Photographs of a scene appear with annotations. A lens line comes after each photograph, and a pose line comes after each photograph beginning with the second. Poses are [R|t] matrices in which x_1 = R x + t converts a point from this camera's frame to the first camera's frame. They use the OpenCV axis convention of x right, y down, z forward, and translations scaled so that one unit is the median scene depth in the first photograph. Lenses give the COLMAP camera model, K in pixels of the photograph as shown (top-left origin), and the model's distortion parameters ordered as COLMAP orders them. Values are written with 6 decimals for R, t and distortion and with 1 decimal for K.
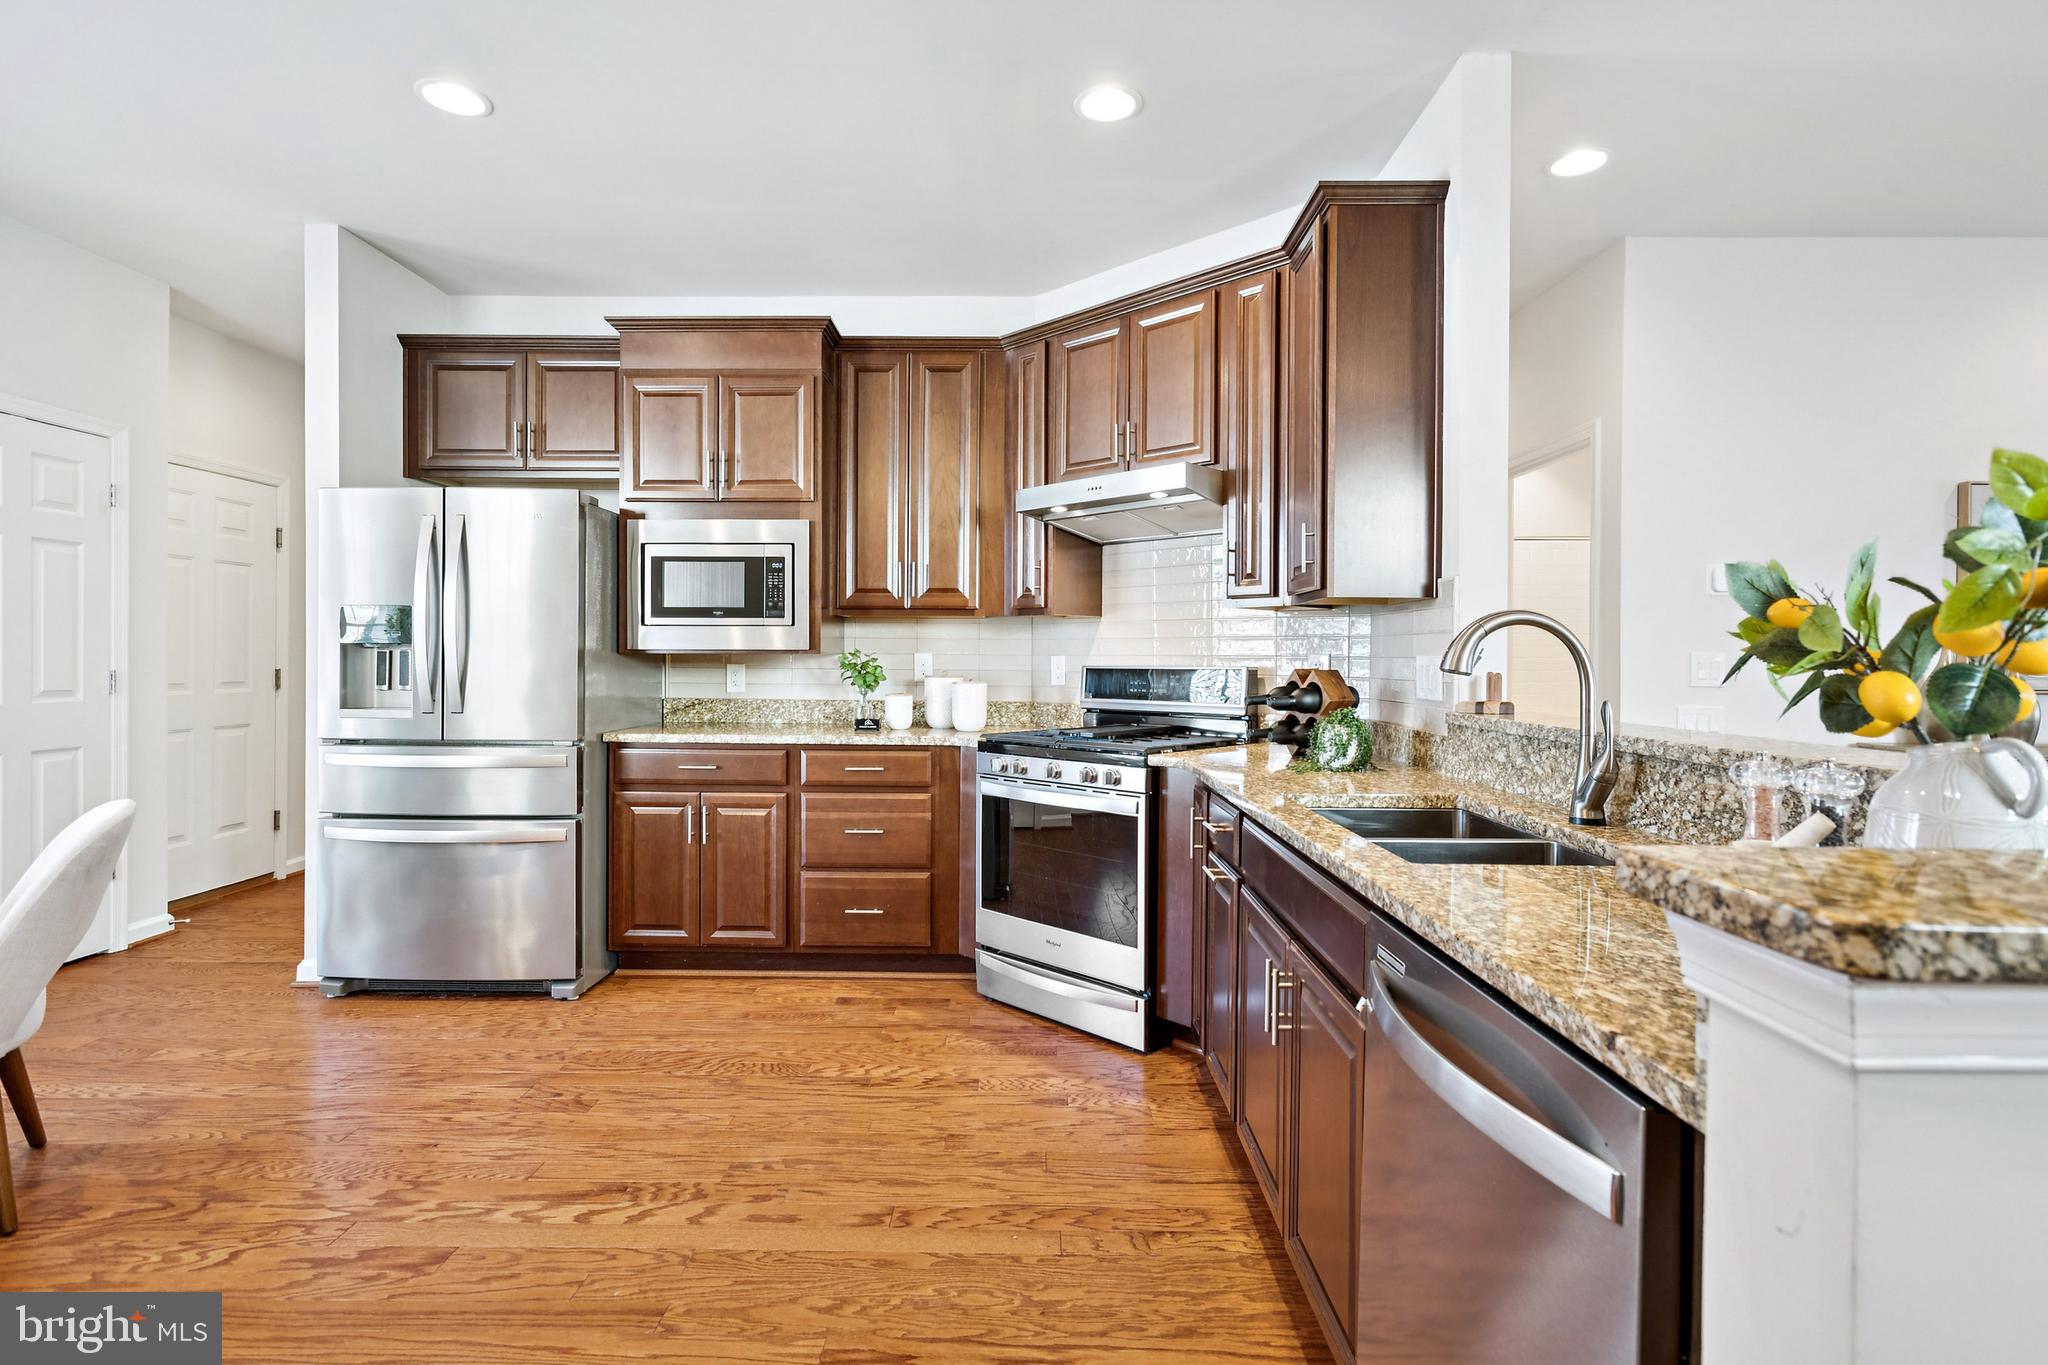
lens RADIAL K [[994.3, 0, 1034.3], [0, 994.3, 666.4], [0, 0, 1]] dist [-0.009974, 0.009638]
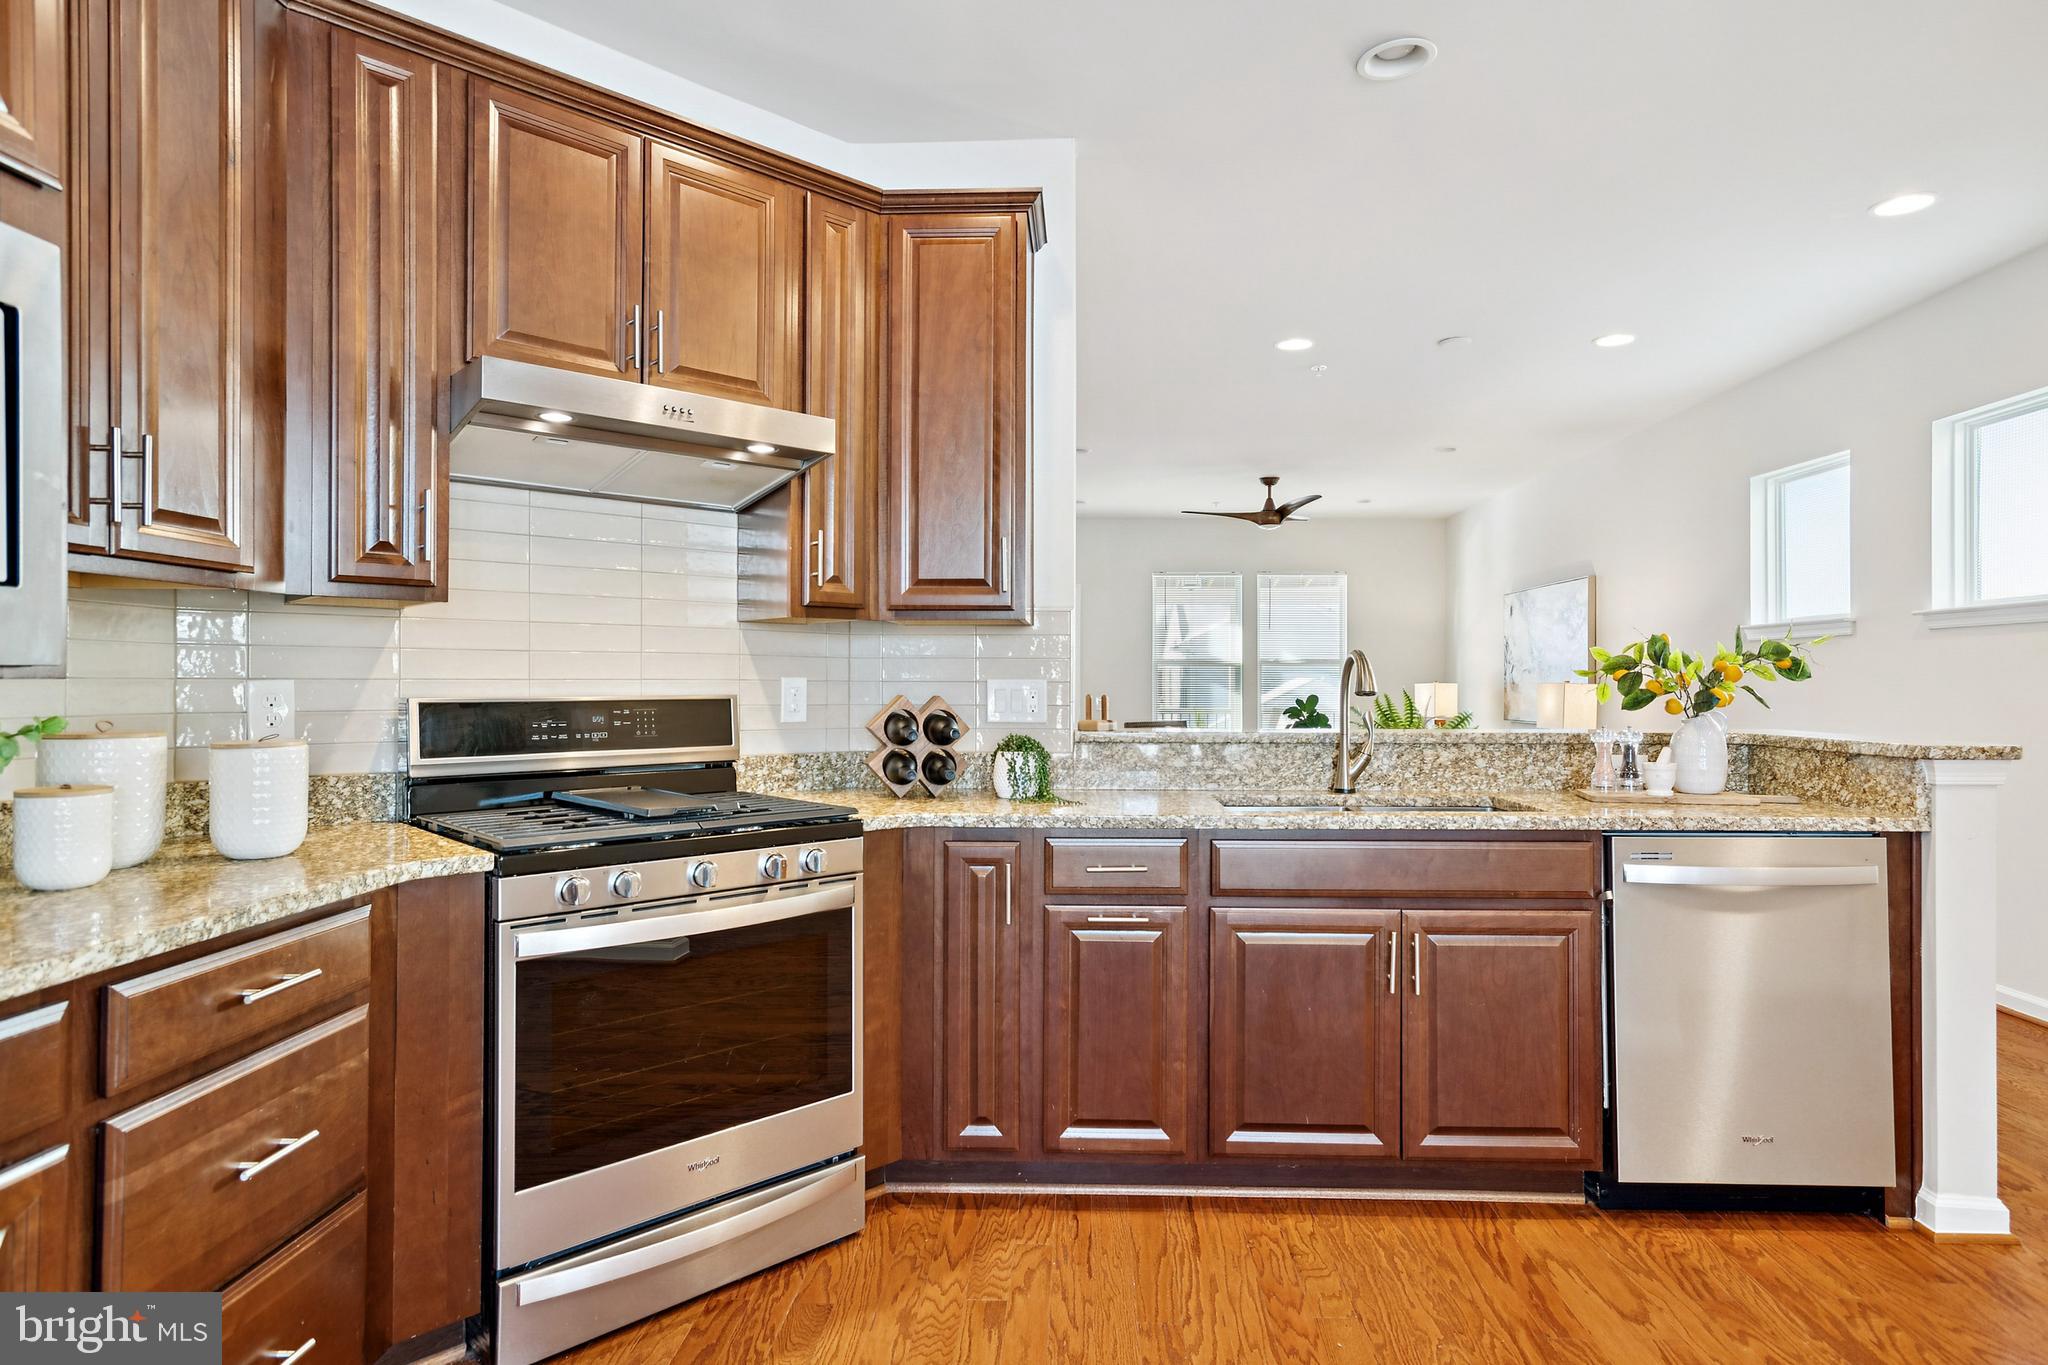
lens RADIAL K [[1116.8, 0, 1042.6], [0, 1116.8, 679.1], [0, 0, 1]] dist [-0.000330, 0.011344]
pose [[0.041063, -0.003318, 0.999151, -0.671424], [0.007956, 0.999964, 0.002994, -0.012986], [-0.999125, 0.007826, 0.041088, 0.804413]]
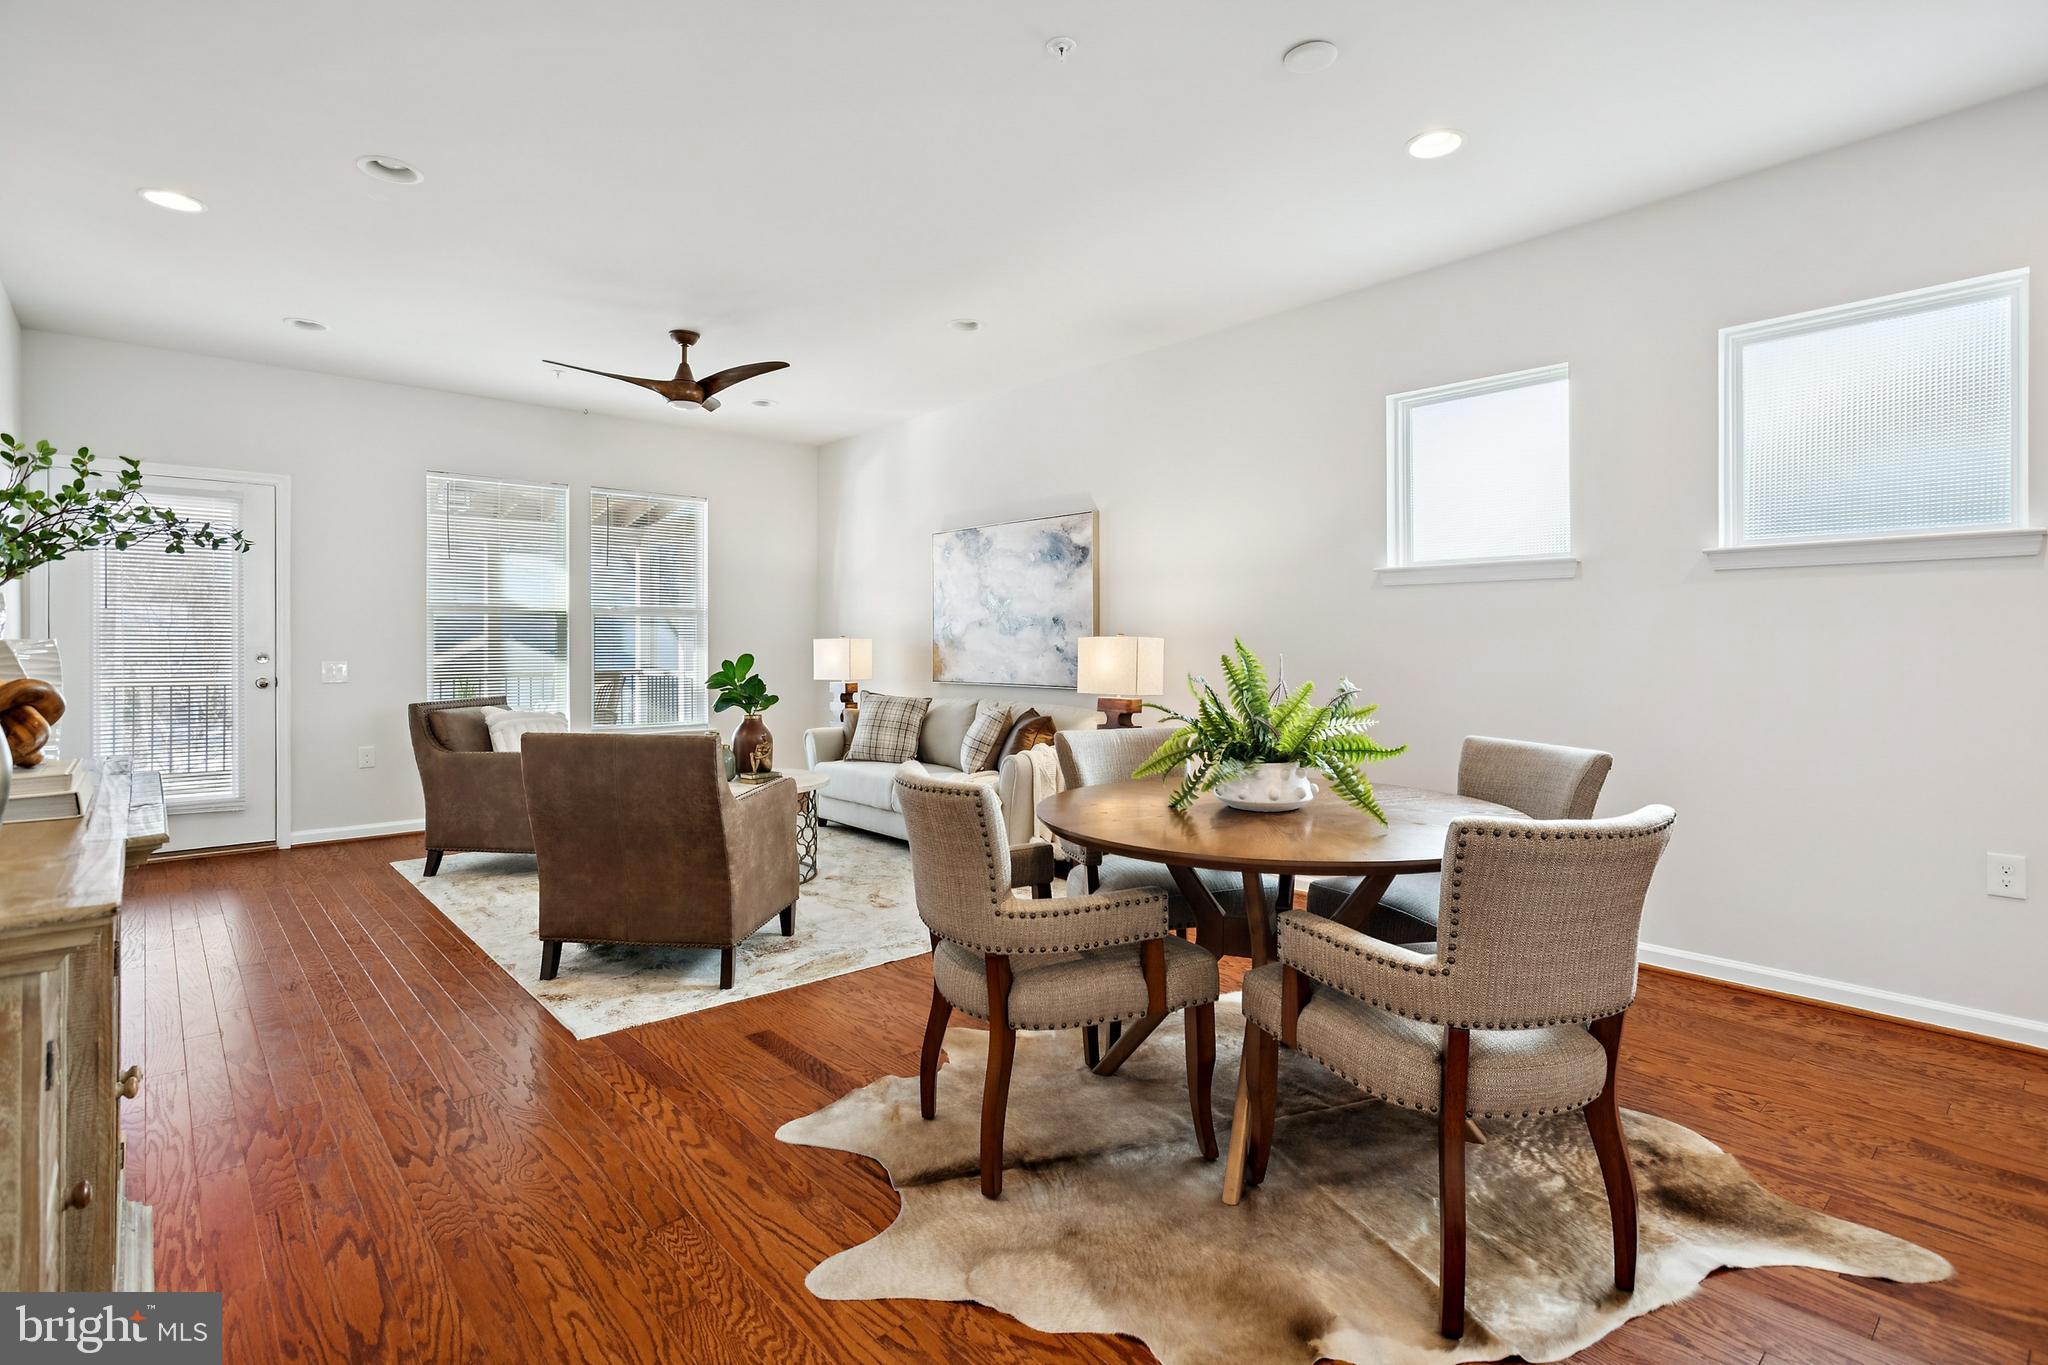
lens RADIAL K [[994.3, 0, 1018.3], [0, 994.3, 638.1], [0, 0, 1]] dist [-0.009974, 0.009638]
pose [[-0.655532, -0.004062, 0.755156, 0.496045], [0.001007, 0.999980, 0.006253, 0.001912], [-0.755167, 0.004860, -0.655515, 1.022554]]
